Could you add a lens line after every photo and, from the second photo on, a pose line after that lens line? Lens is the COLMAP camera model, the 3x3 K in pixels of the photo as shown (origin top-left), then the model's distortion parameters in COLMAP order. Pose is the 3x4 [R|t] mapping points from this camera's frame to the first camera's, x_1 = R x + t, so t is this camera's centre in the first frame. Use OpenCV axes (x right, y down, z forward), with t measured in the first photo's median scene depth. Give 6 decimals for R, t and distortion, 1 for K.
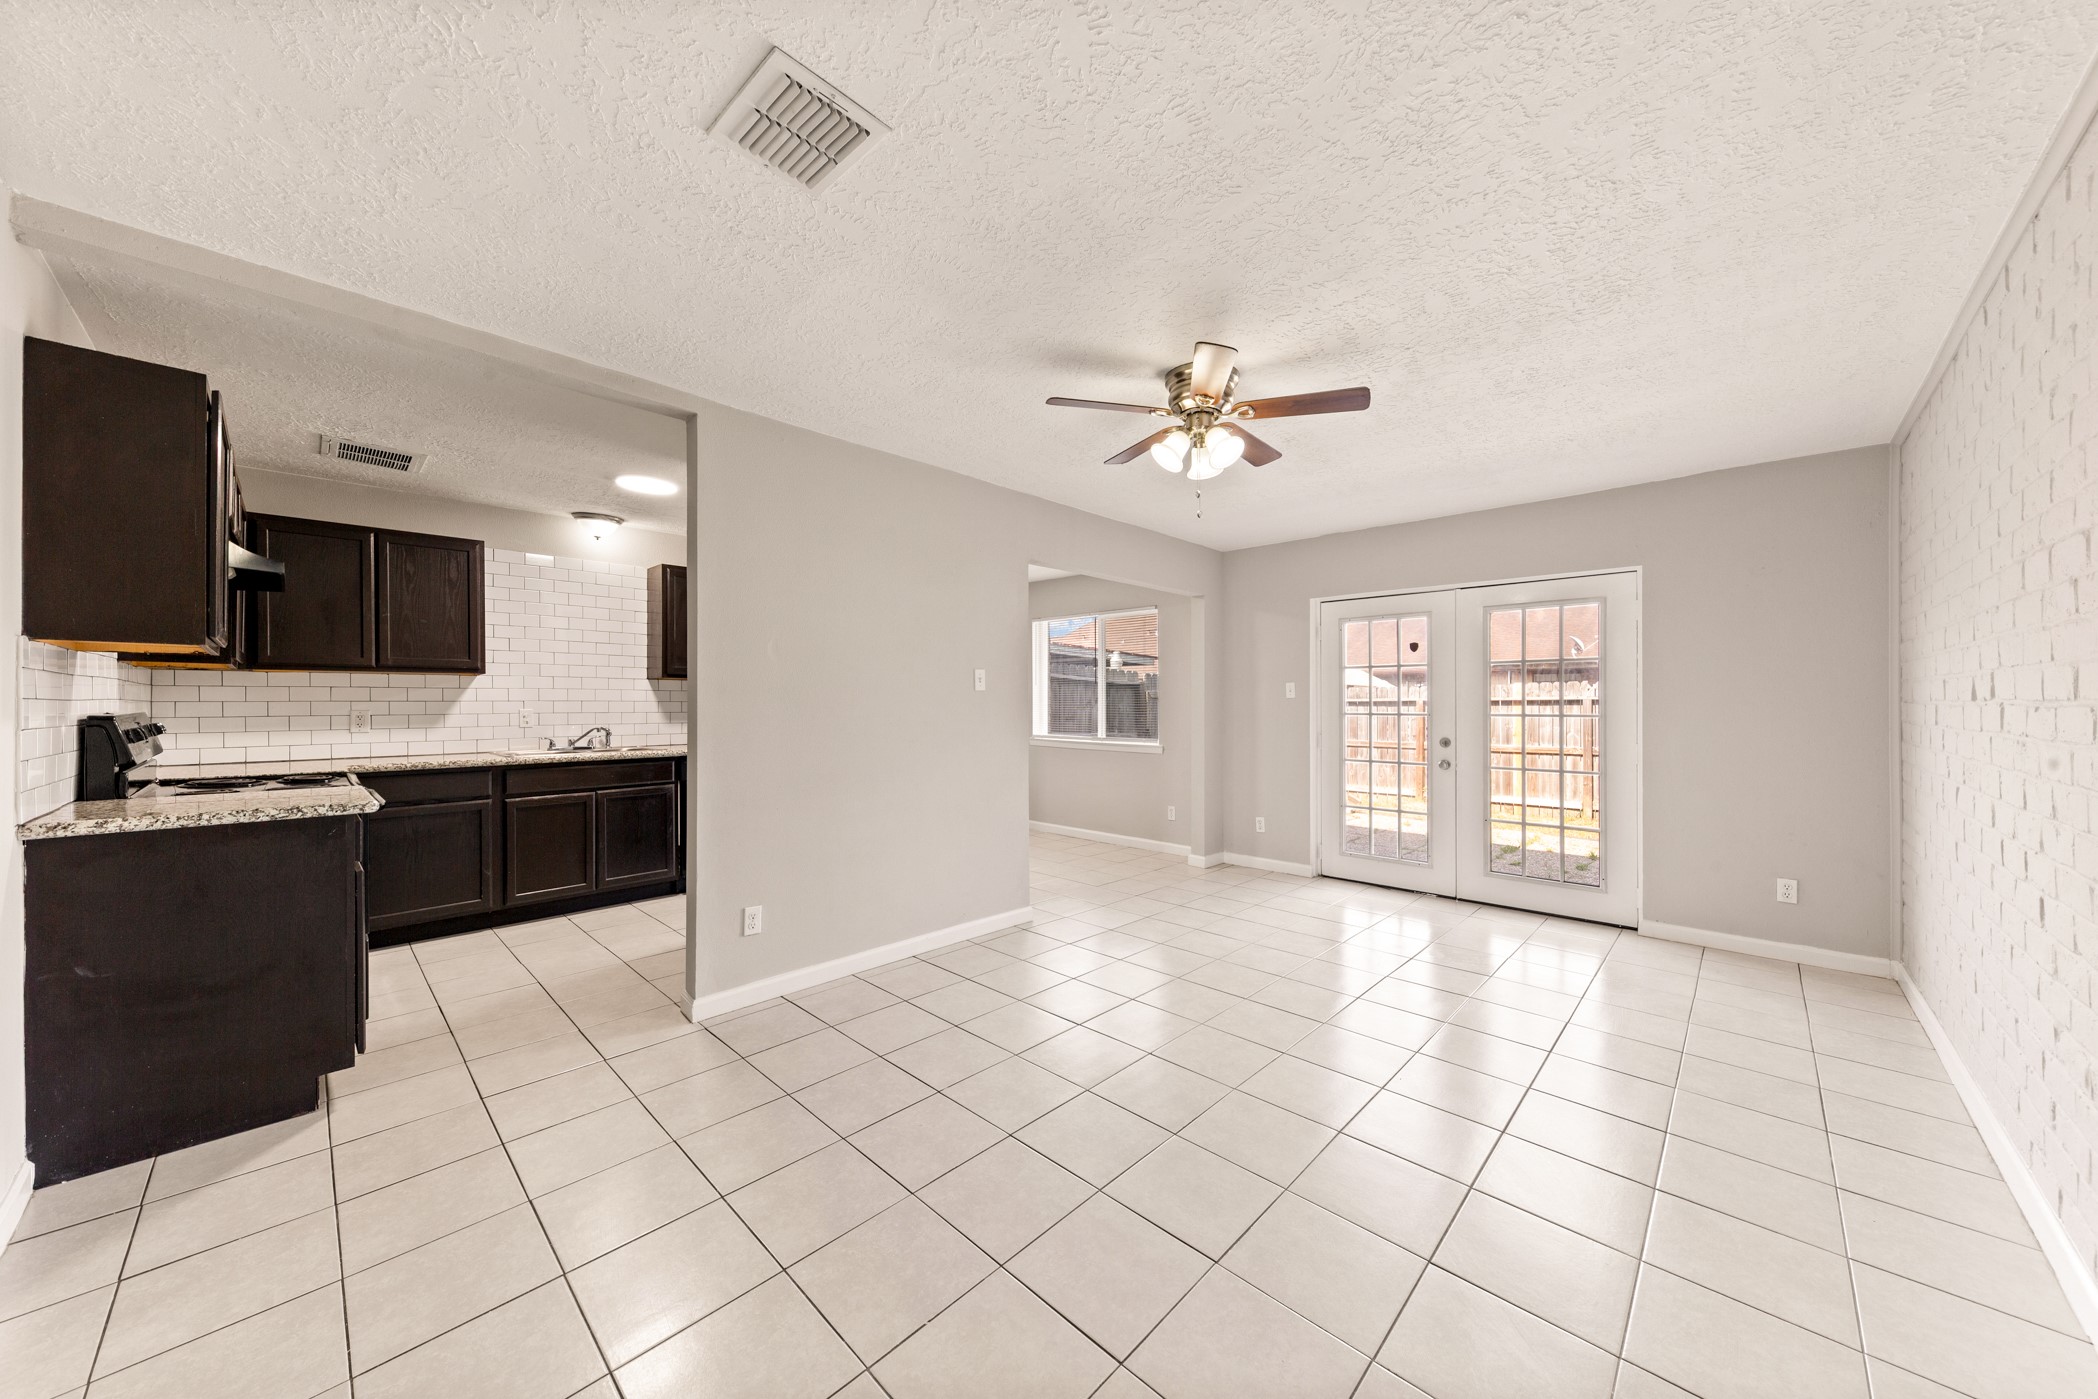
lens RADIAL K [[726.8, 0, 1058.0], [0, 726.8, 705.2], [0, 0, 1]] dist [0.010181, -0.000142]
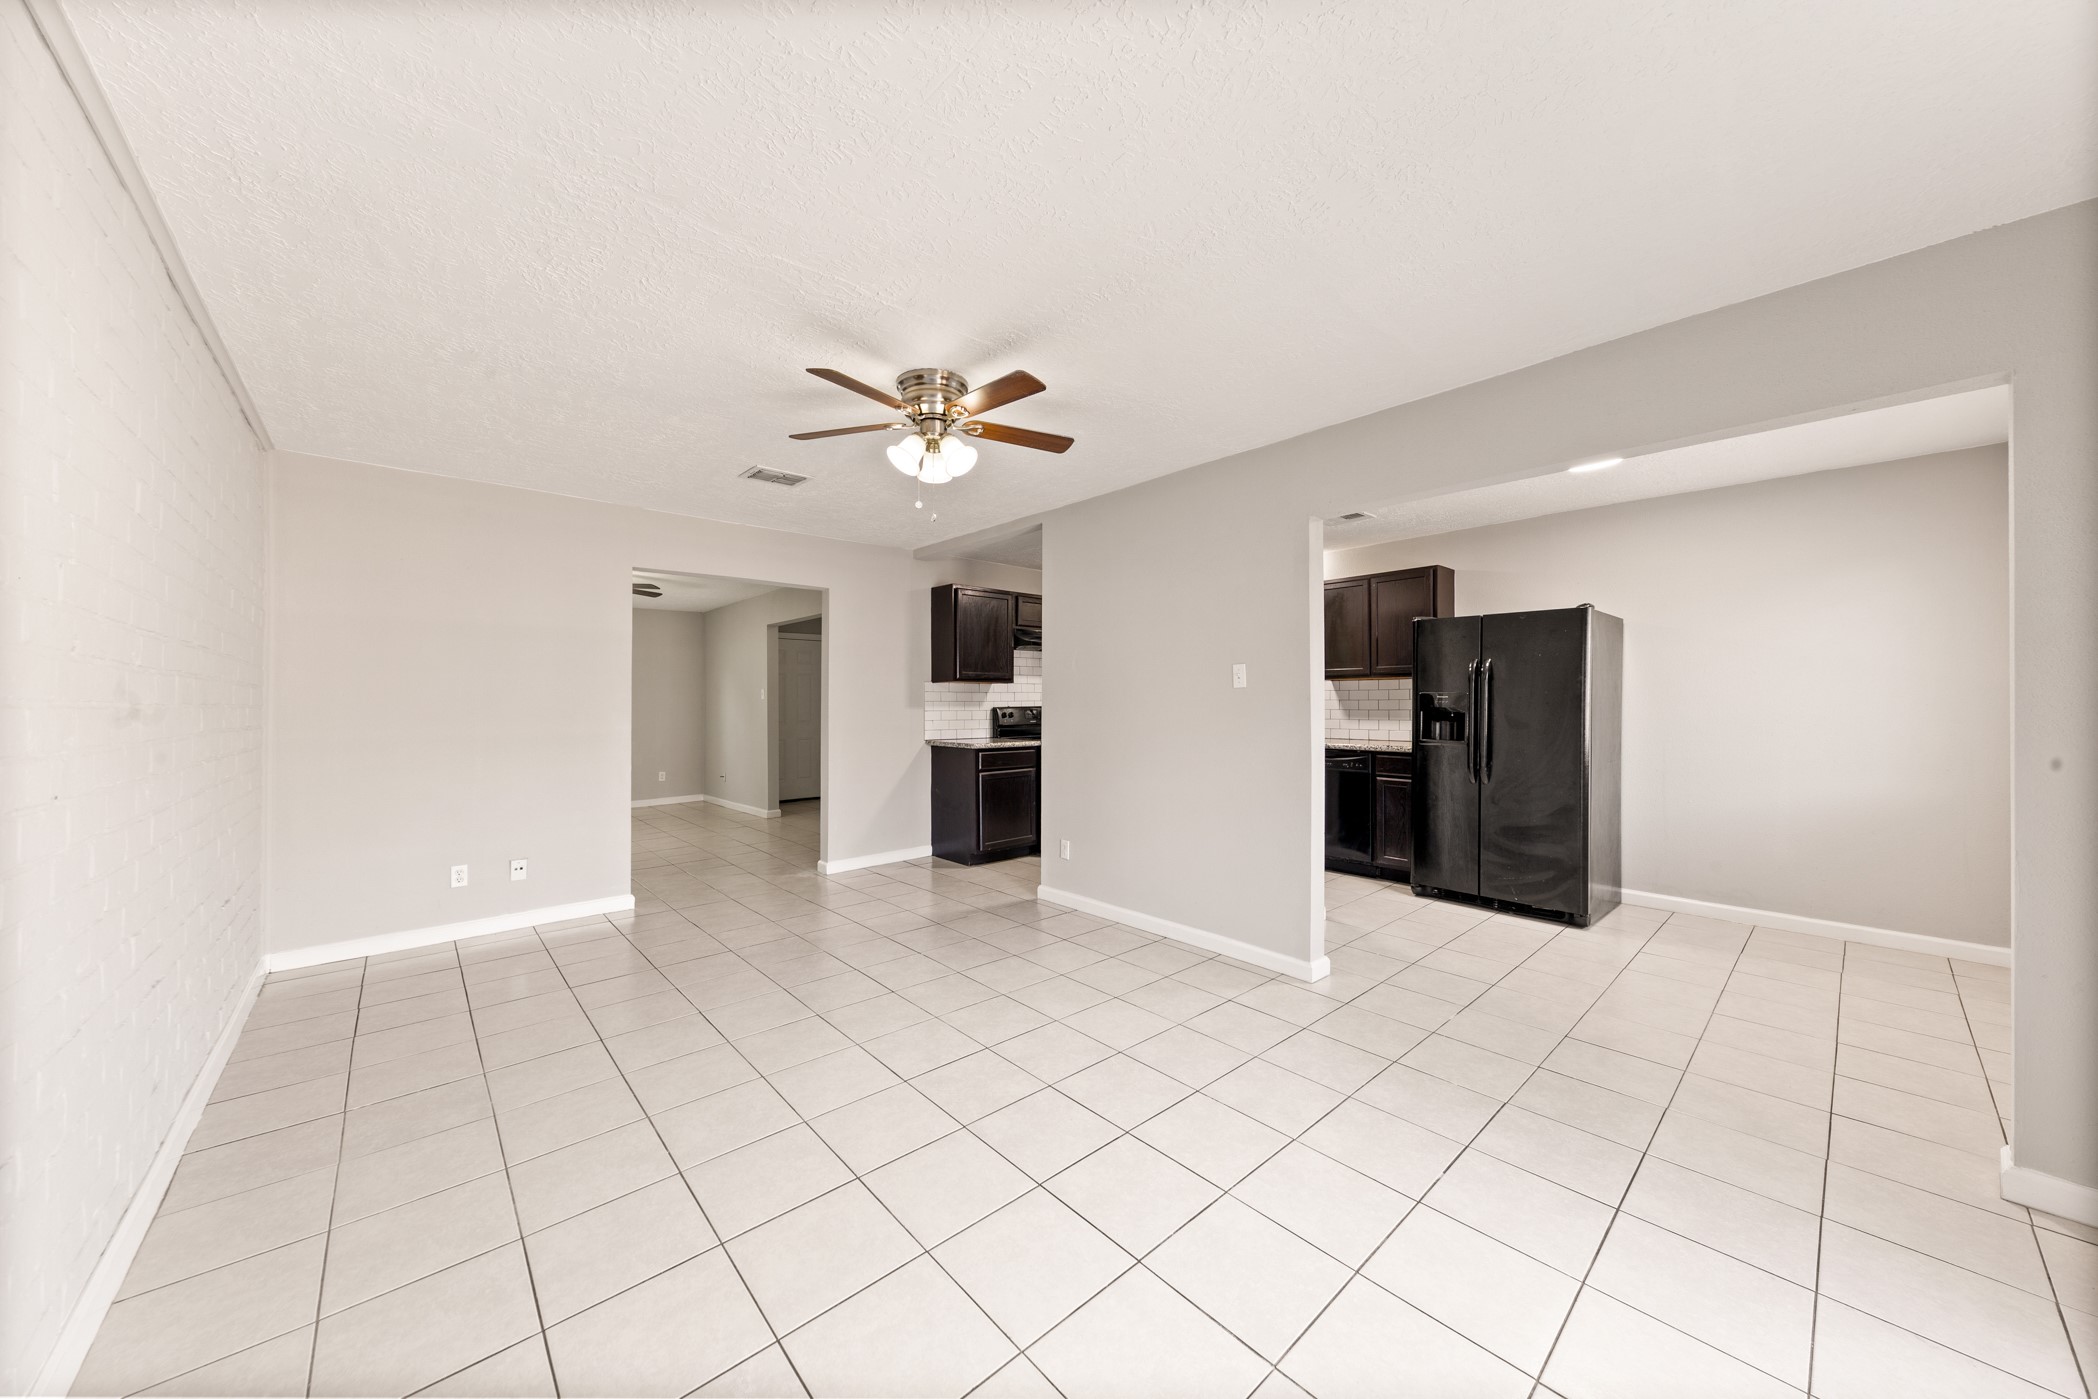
lens RADIAL K [[719.4, 0, 1040.7], [0, 719.4, 707.6], [0, 0, 1]] dist [0.001354, -0.002768]
pose [[-0.093344, 0.005818, -0.995617, 0.690398], [-0.000931, 0.999982, 0.005931, 0.000753], [0.995634, 0.001481, -0.093337, 0.728273]]
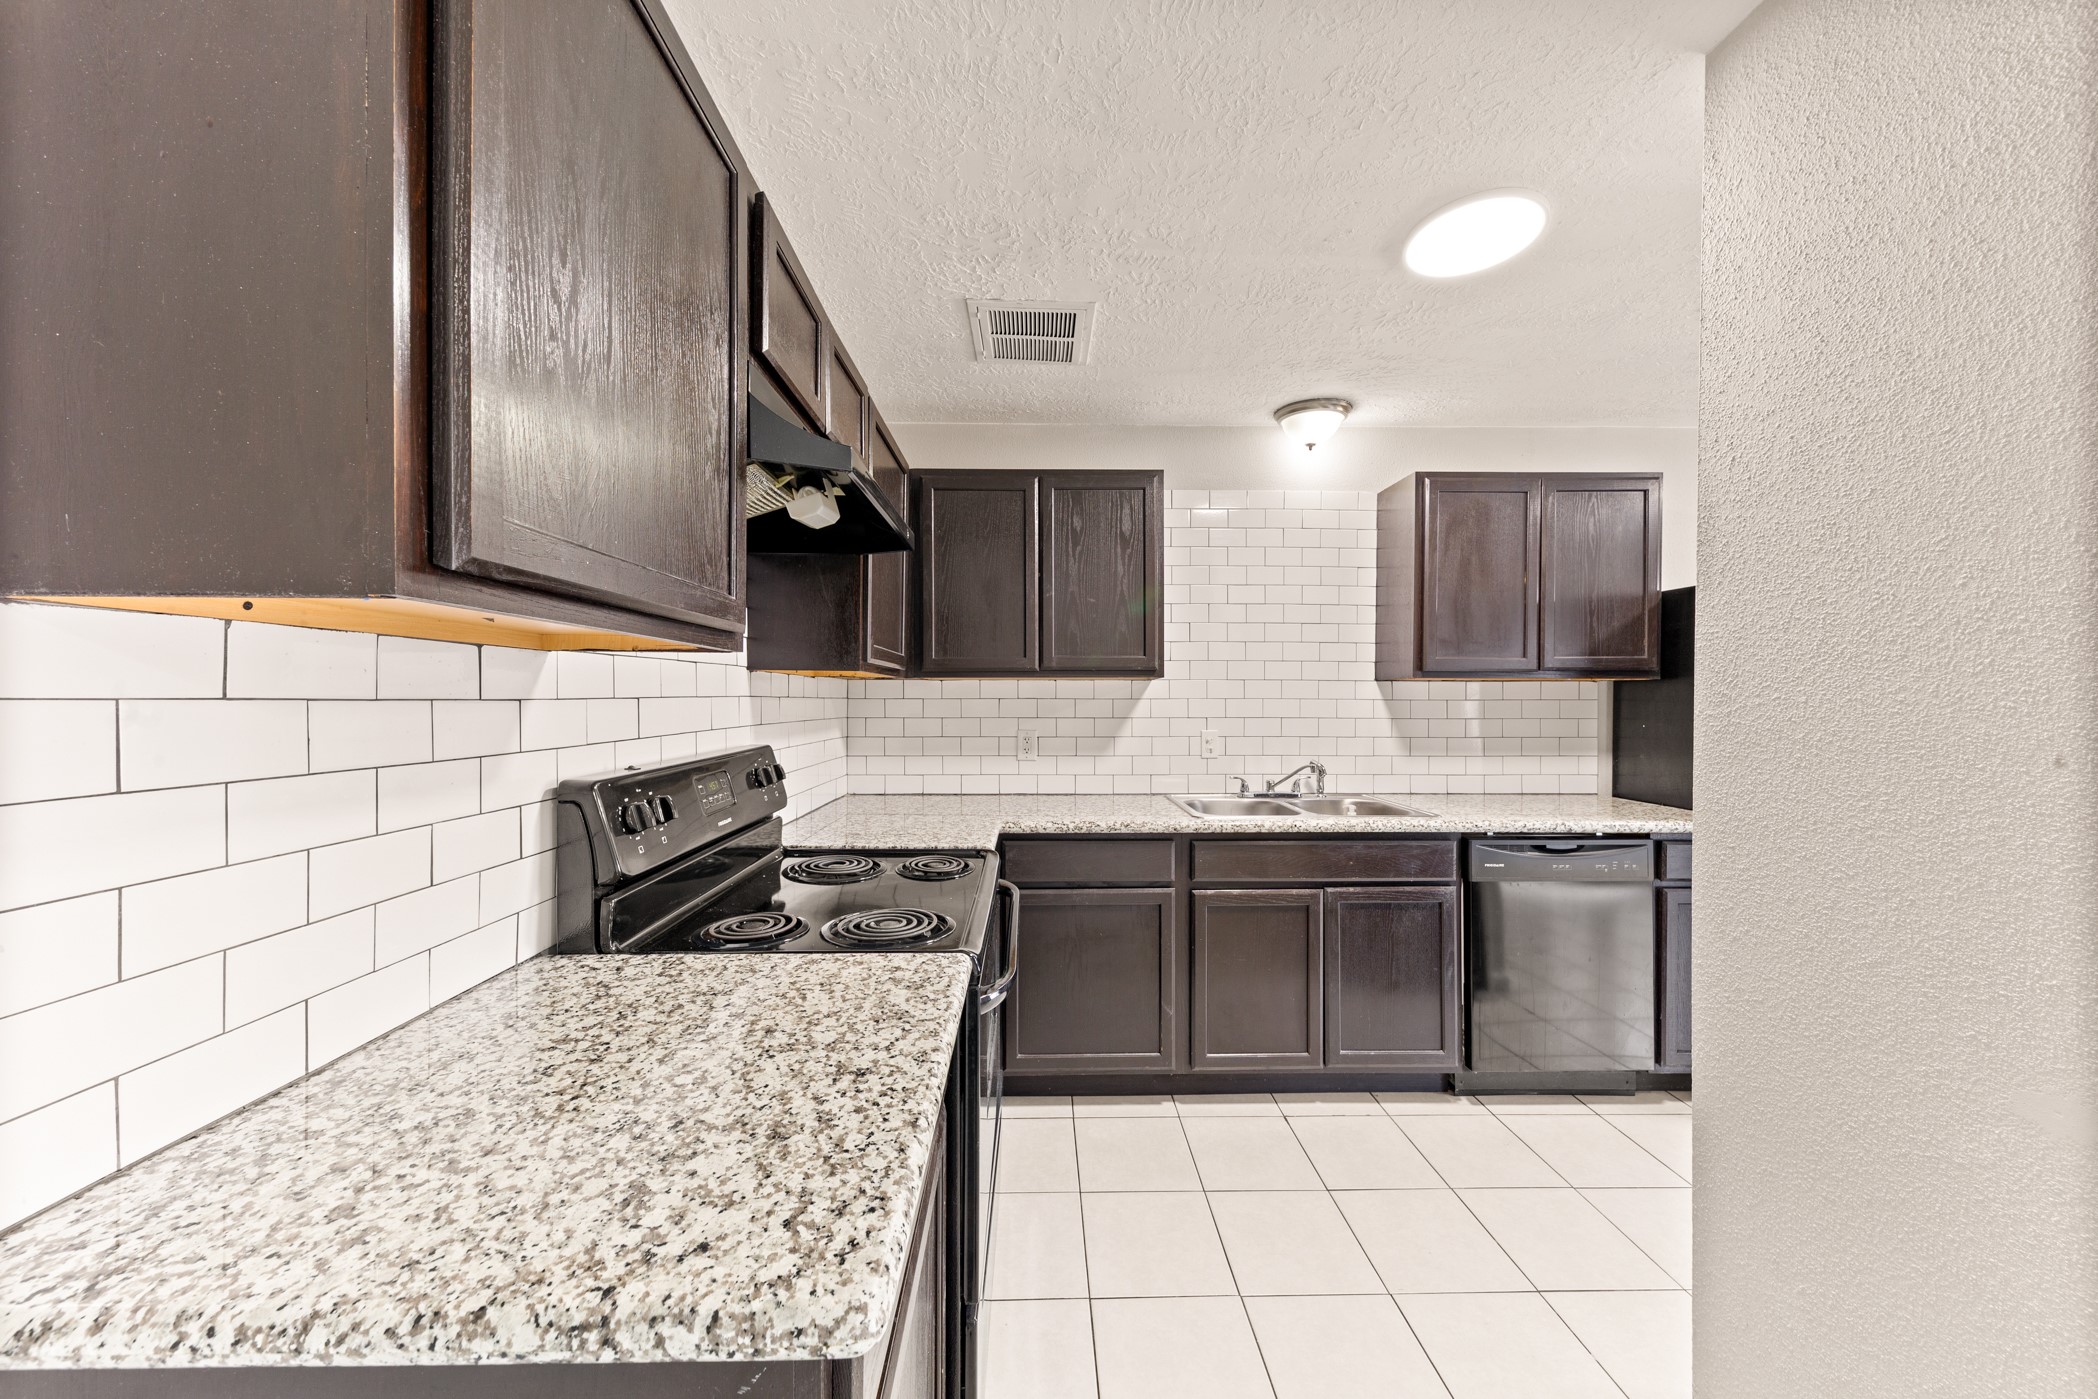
lens RADIAL K [[699.5, 0, 1040.0], [0, 699.5, 700.9], [0, 0, 1]] dist [0.002079, 0.000063]
pose [[0.695099, 0.002117, -0.718911, -0.386777], [-0.004613, 0.999988, -0.001515, -0.019419], [0.718899, 0.004369, 0.695101, 0.459777]]
